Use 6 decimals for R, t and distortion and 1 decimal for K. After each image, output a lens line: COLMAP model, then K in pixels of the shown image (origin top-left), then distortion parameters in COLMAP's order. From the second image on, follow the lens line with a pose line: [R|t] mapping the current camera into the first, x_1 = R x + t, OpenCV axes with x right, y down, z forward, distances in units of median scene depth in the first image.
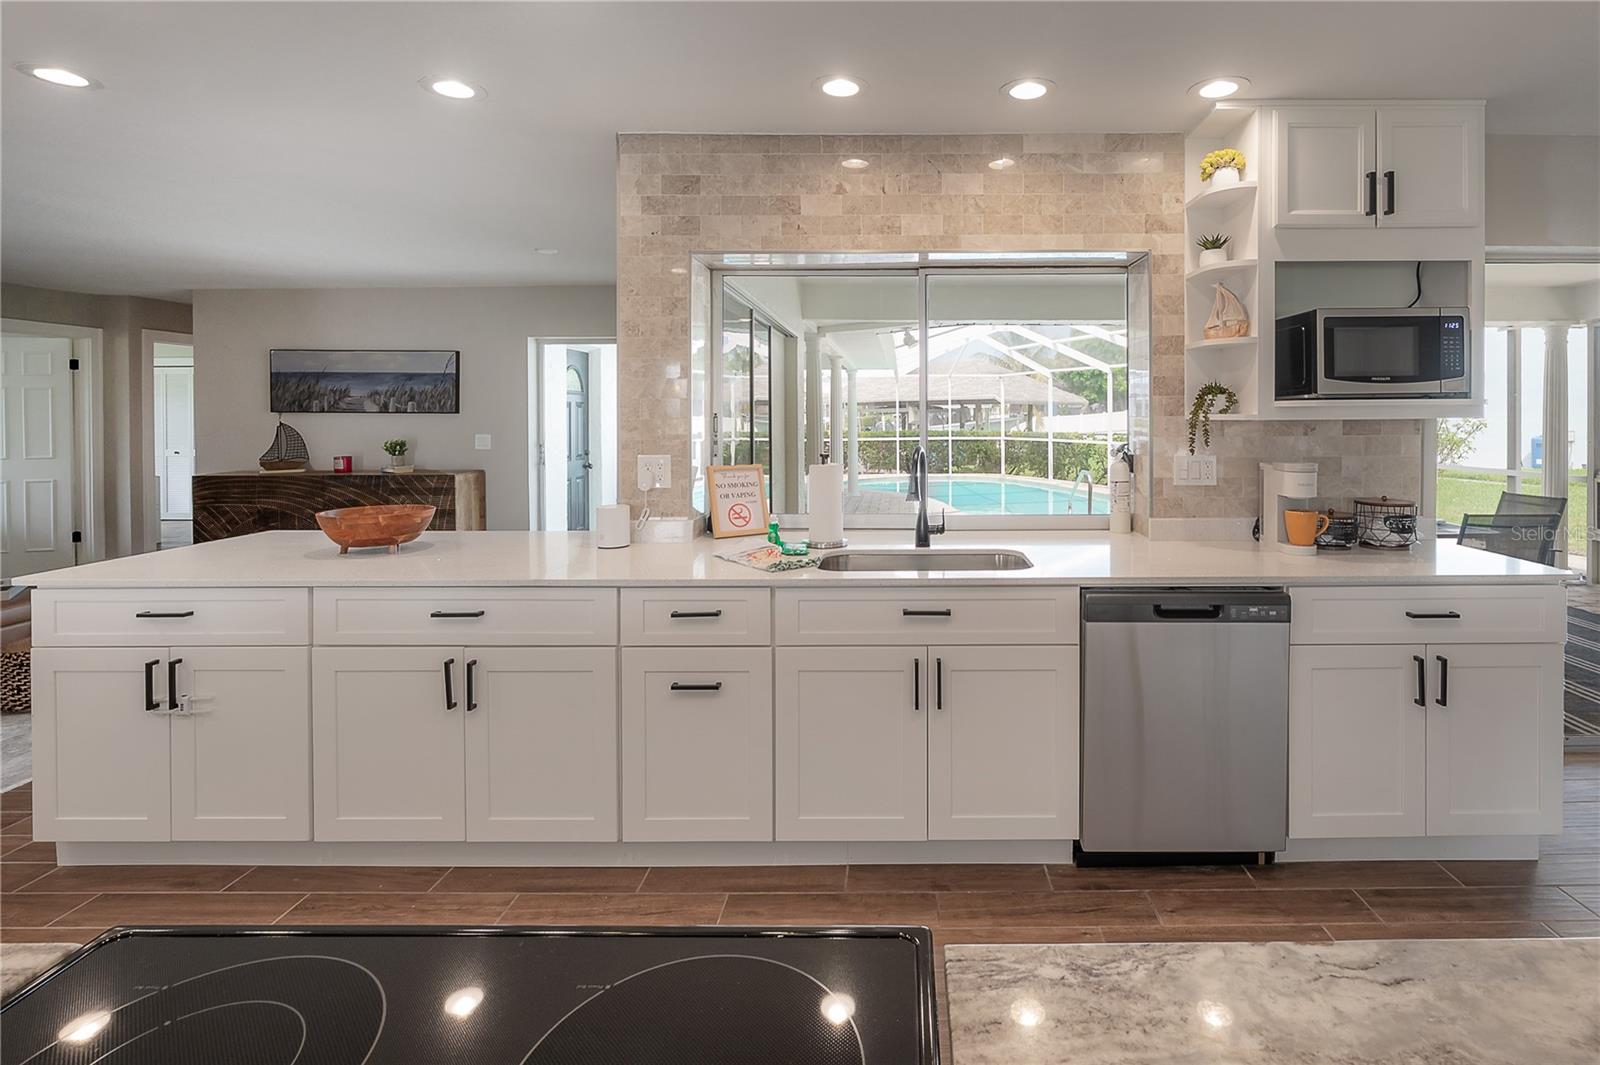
lens RADIAL K [[783.4, 0, 903.1], [0, 783.4, 421.4], [0, 0, 1]] dist [-0.001373, 0.001768]
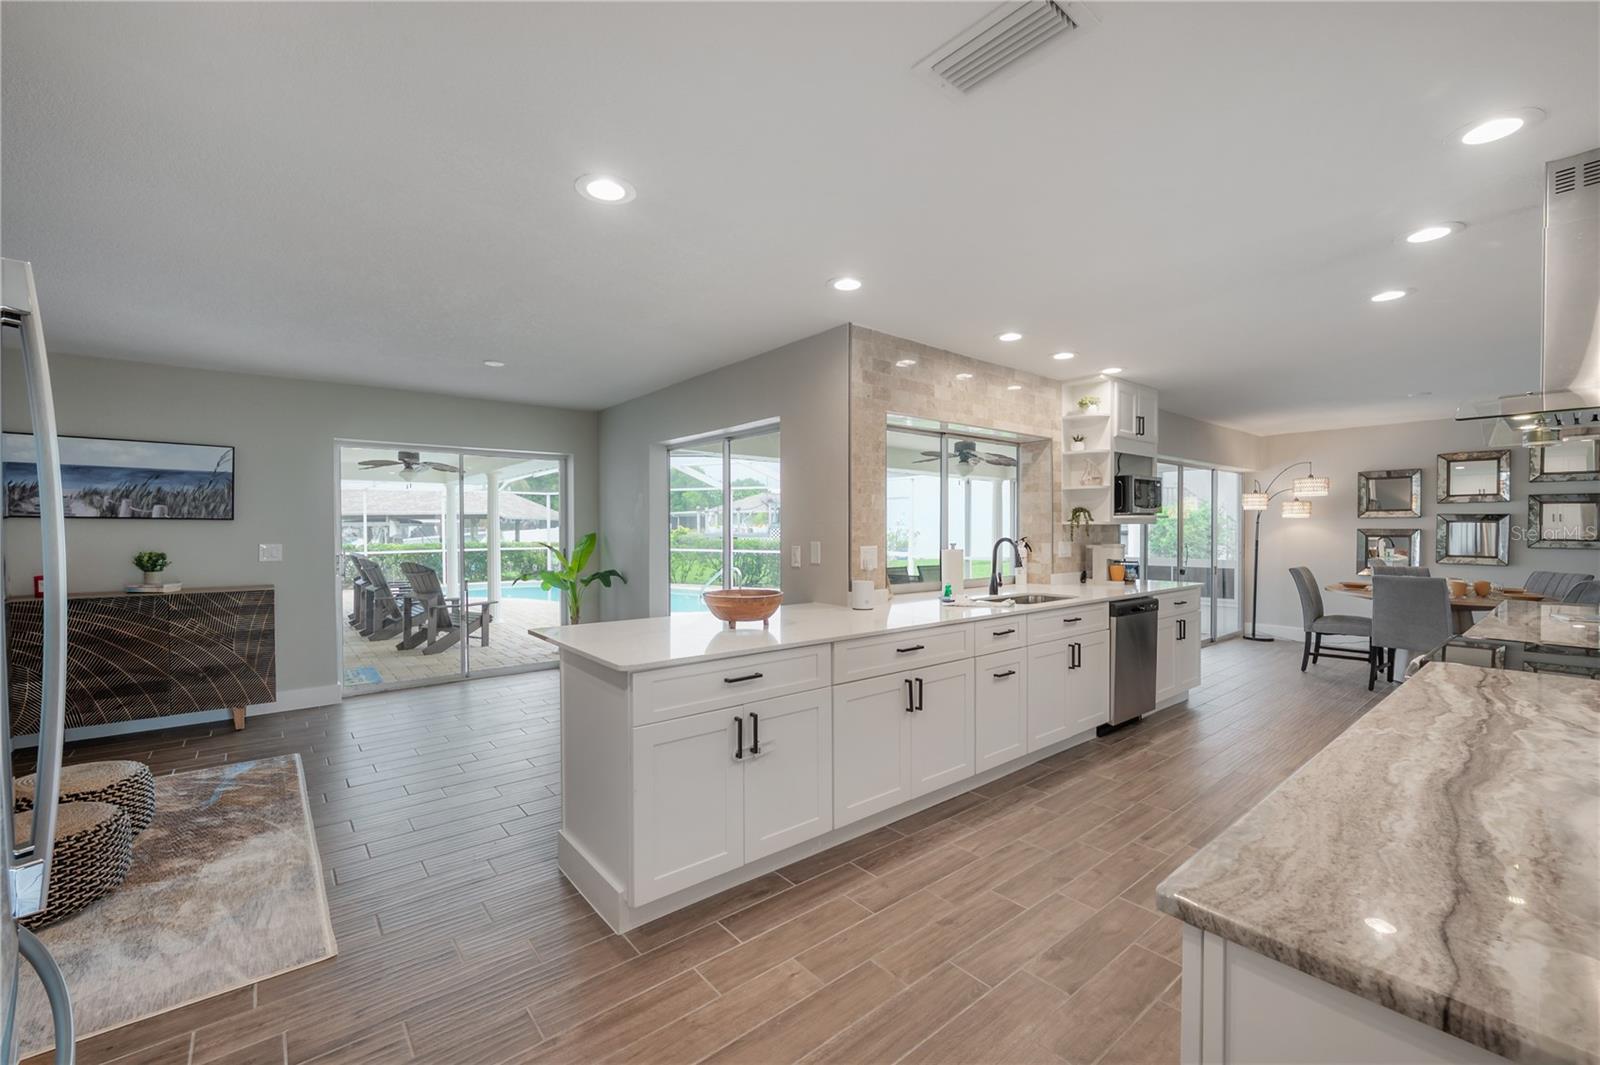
lens RADIAL K [[649.6, 0, 799.1], [0, 649.6, 538.5], [0, 0, 1]] dist [0.001228, -0.000142]
pose [[0.773797, -0.008396, 0.633378, -0.543381], [0.005516, 0.999964, 0.006516, 0.008794], [-0.633409, -0.001549, 0.773815, 0.061022]]
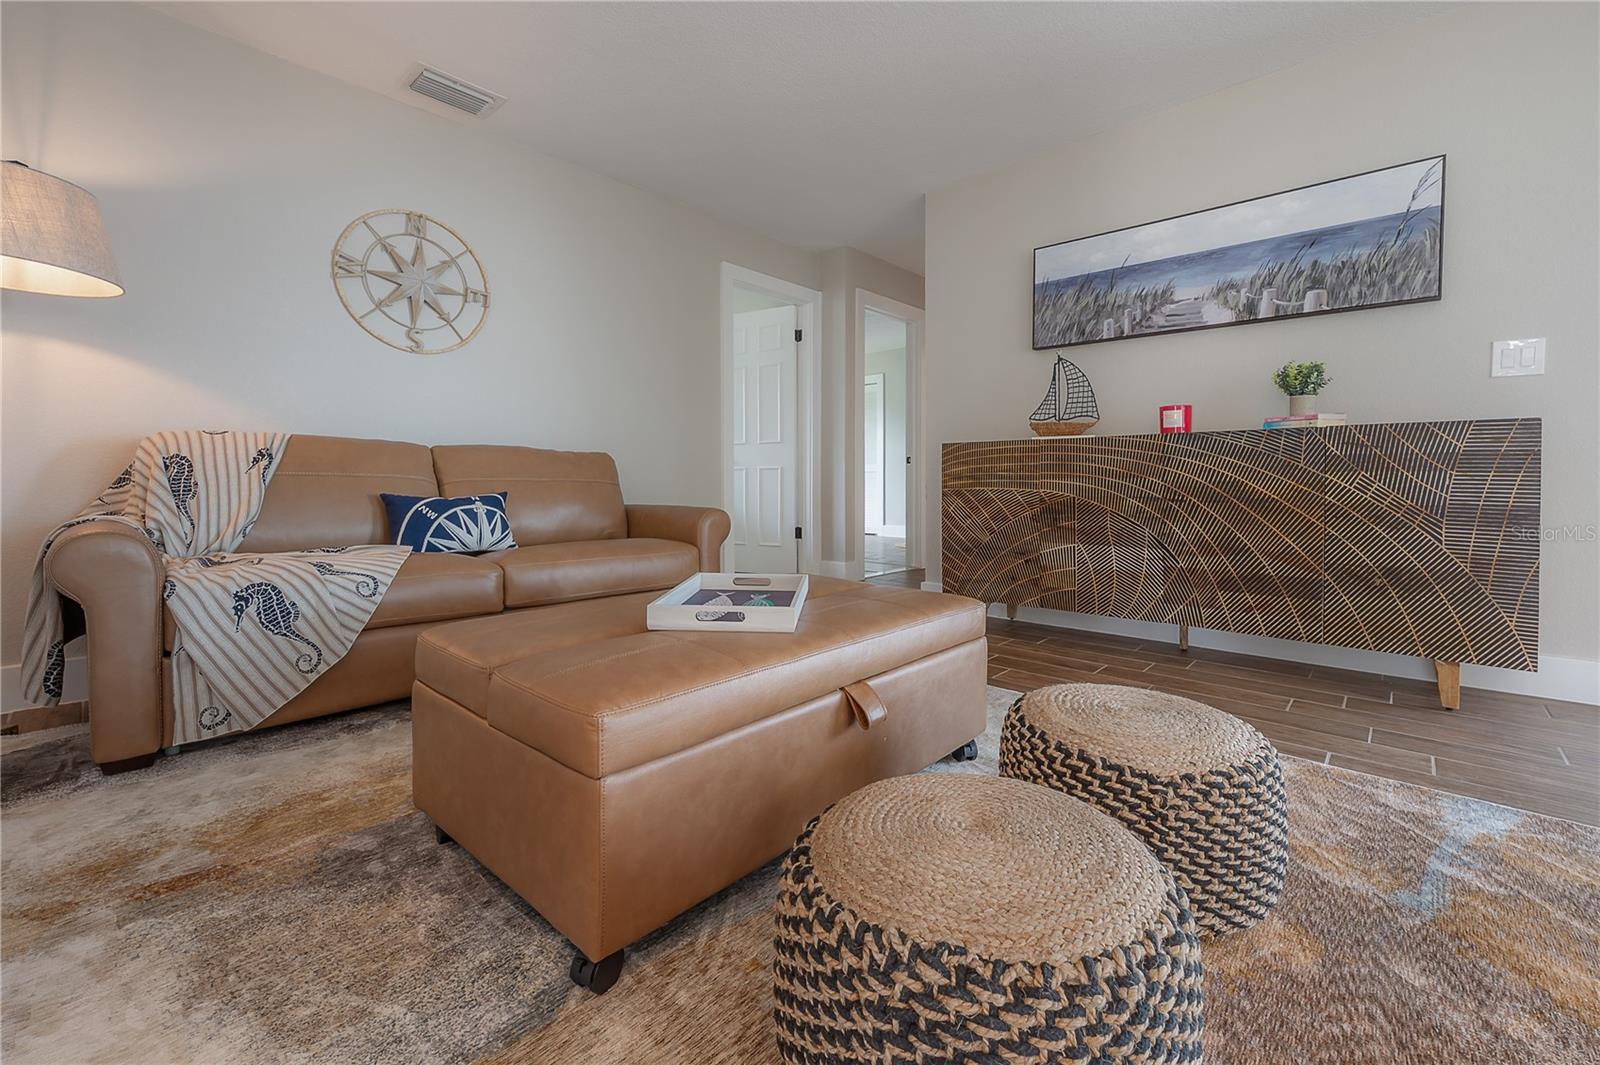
lens RADIAL K [[673.4, 0, 811.5], [0, 673.4, 486.3], [0, 0, 1]] dist [-0.004898, -0.000093]
pose [[0.744376, 0.010771, -0.667674, -0.582164], [-0.010078, 0.999937, 0.004895, 0.097773], [0.667685, 0.003085, 0.744438, 0.483848]]
